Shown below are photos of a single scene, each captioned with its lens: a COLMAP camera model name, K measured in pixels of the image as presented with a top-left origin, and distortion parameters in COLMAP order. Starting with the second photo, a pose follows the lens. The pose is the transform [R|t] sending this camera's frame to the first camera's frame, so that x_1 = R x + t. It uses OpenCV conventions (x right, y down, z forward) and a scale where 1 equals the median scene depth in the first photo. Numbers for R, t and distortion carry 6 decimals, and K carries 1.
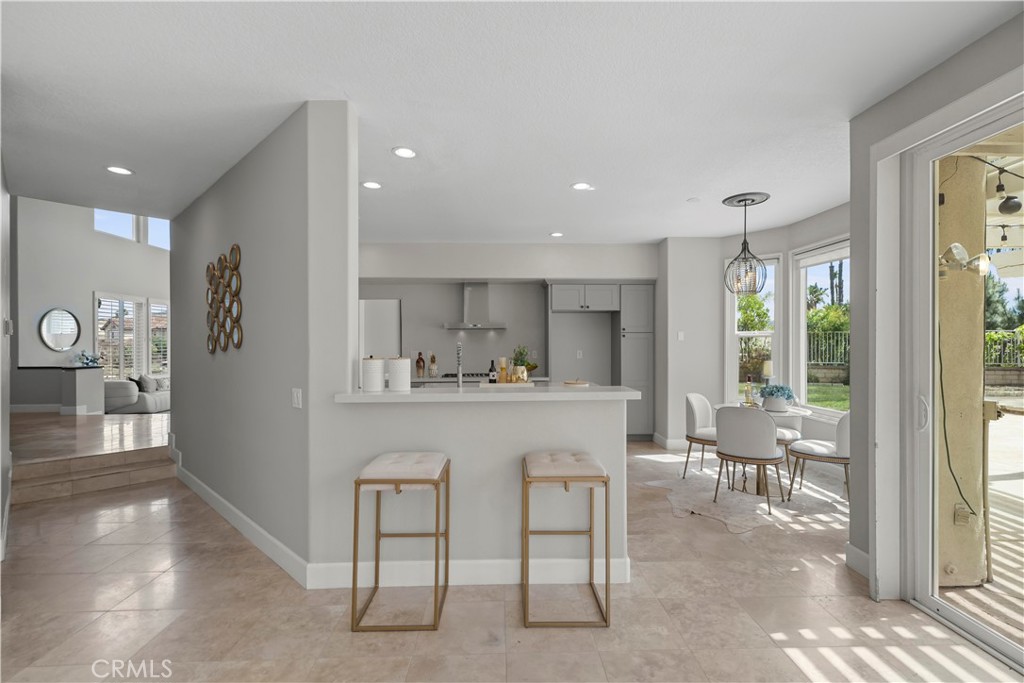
lens RADIAL K [[456.4, 0, 511.2], [0, 456.4, 346.0], [0, 0, 1]] dist [-0.001074, 0.000007]
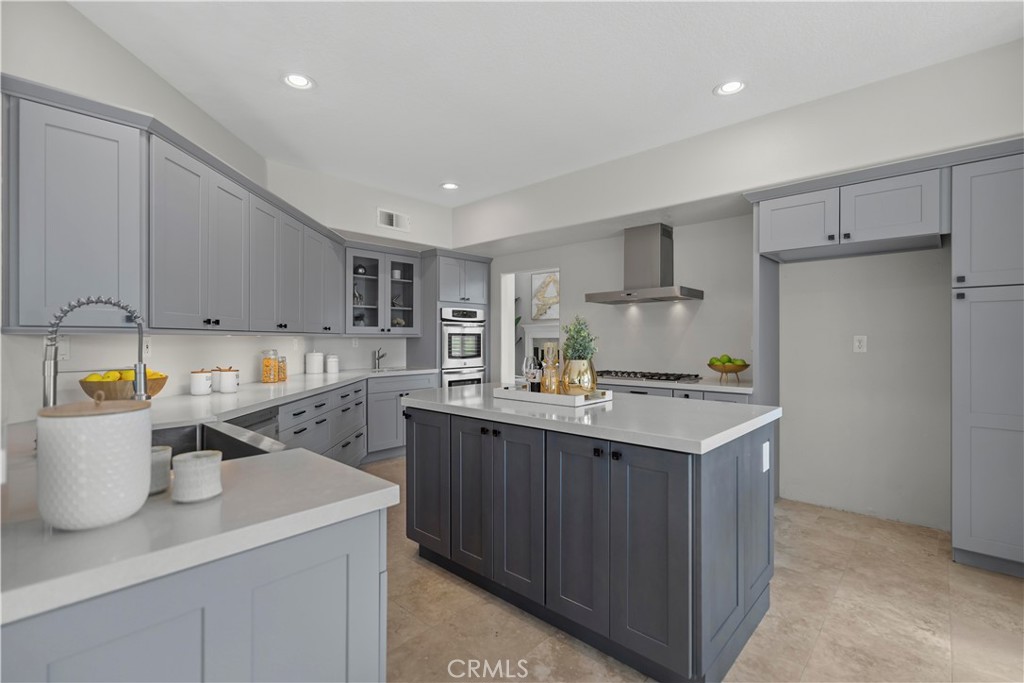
lens RADIAL K [[468.5, 0, 514.2], [0, 468.5, 345.7], [0, 0, 1]] dist [0.003007, 0.000218]
pose [[0.710932, 0.010608, -0.703181, 0.334500], [0.000132, 0.999884, 0.015217, 0.018545], [0.703261, -0.010911, 0.710848, 0.577965]]
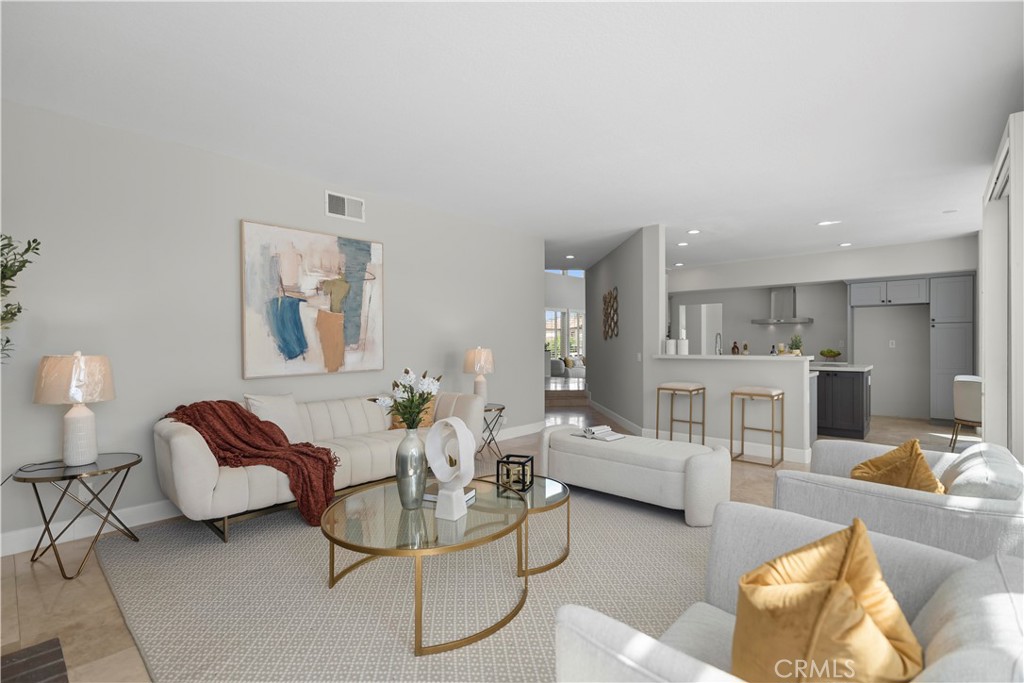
lens RADIAL K [[468.5, 0, 514.2], [0, 468.5, 345.7], [0, 0, 1]] dist [0.003007, 0.000218]
pose [[0.724839, 0.005313, -0.688898, 0.379897], [-0.002061, 0.999983, 0.005544, 0.025887], [0.688915, -0.002599, 0.724837, -0.617399]]
